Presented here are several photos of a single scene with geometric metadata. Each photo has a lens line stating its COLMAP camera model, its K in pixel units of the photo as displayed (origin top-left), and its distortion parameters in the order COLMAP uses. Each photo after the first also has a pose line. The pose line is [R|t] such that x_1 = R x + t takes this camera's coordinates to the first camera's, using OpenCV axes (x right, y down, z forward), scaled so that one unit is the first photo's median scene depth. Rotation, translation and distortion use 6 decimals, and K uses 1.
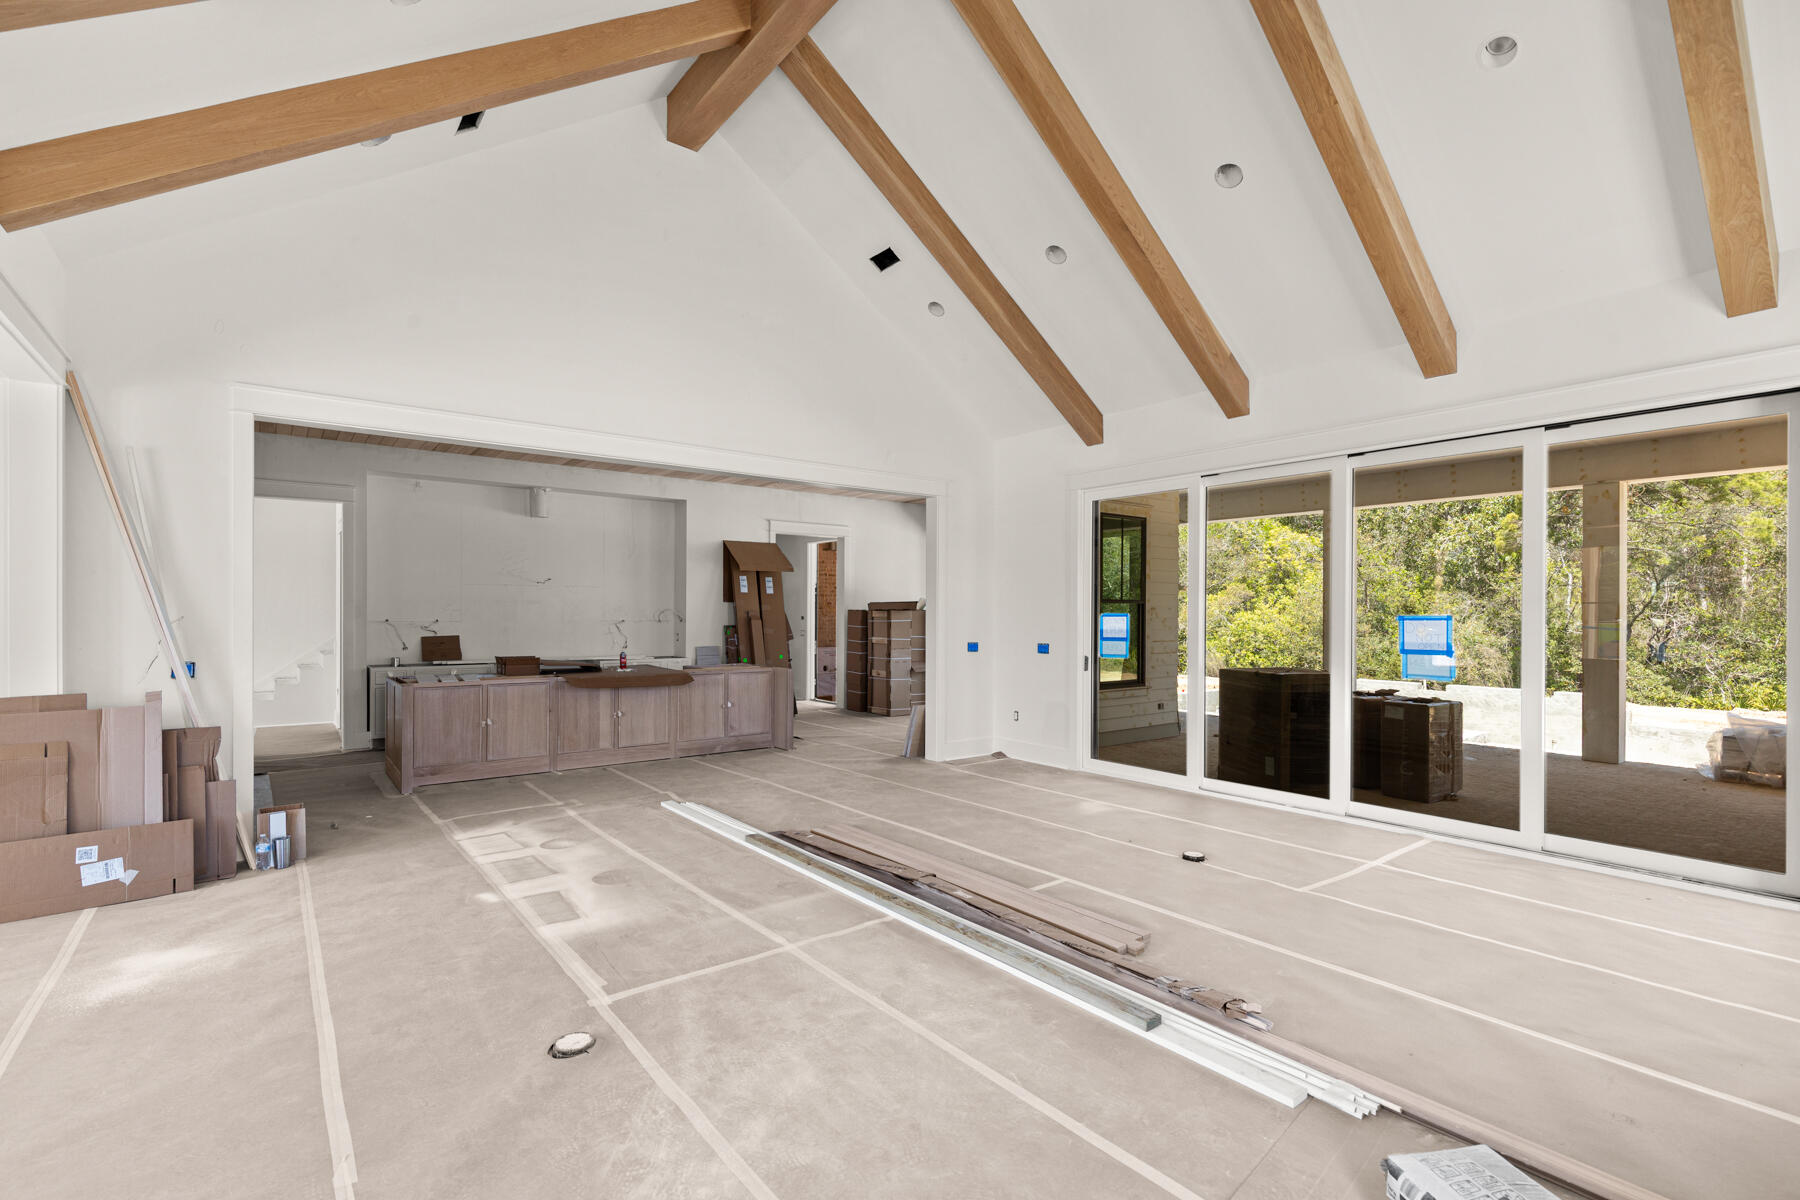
lens RADIAL K [[820.8, 0, 900.5], [0, 820.8, 611.6], [0, 0, 1]] dist [0.011303, 0.000022]
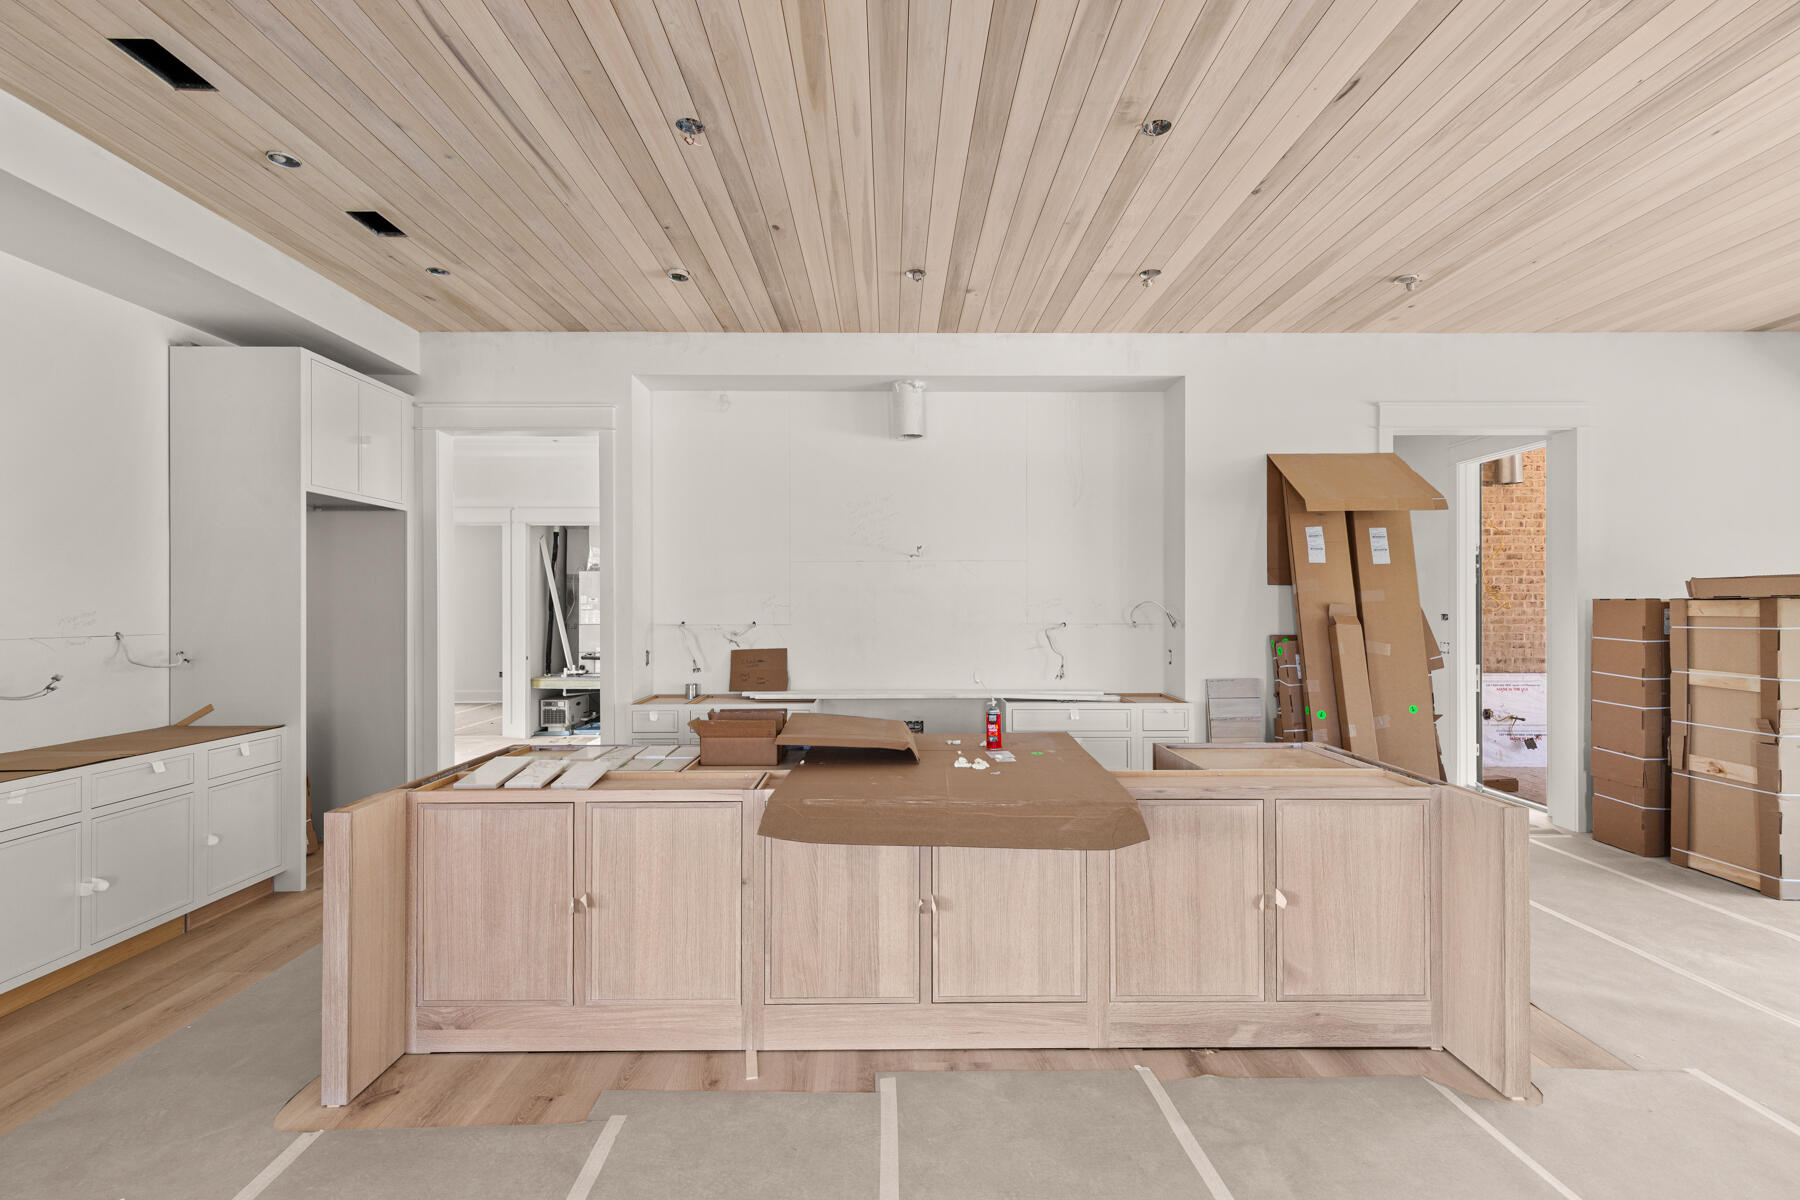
lens RADIAL K [[820.8, 0, 897.8], [0, 820.8, 607.0], [0, 0, 1]] dist [0.011303, 0.000022]
pose [[0.798329, -0.006222, -0.602190, -0.101729], [0.006127, 0.999979, -0.002210, 0.000630], [0.602191, -0.001926, 0.798350, 0.498556]]
